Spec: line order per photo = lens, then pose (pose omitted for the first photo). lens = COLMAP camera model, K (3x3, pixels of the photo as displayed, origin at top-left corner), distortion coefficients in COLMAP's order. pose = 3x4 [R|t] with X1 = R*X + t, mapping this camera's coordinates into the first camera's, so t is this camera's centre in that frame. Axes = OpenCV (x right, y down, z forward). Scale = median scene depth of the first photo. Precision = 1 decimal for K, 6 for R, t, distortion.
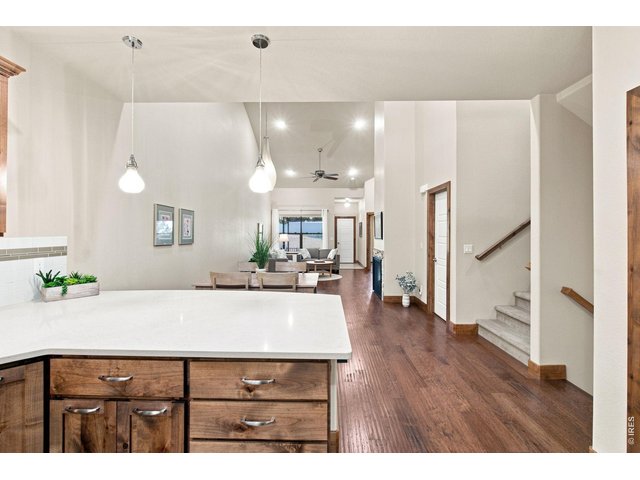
lens RADIAL K [[281.6, 0, 321.0], [0, 281.6, 232.6], [0, 0, 1]] dist [-0.000729, 0.000186]
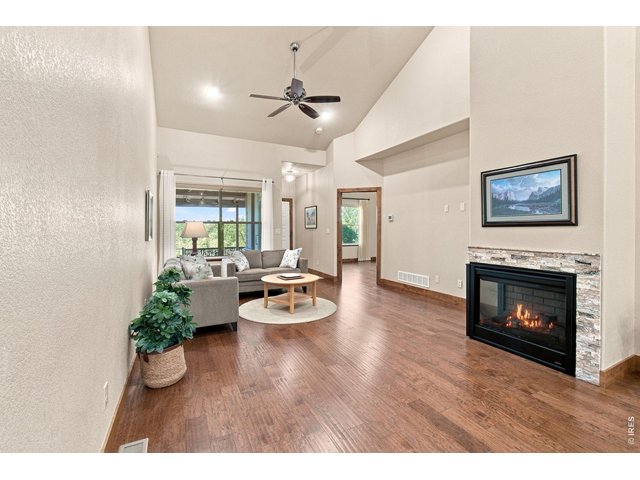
lens RADIAL K [[281.6, 0, 321.0], [0, 281.6, 232.6], [0, 0, 1]] dist [-0.000729, 0.000186]
pose [[0.885277, -0.011102, 0.464932, -0.387130], [0.003491, 0.999846, 0.017227, 0.036187], [-0.465052, -0.013627, 0.885179, 1.124864]]
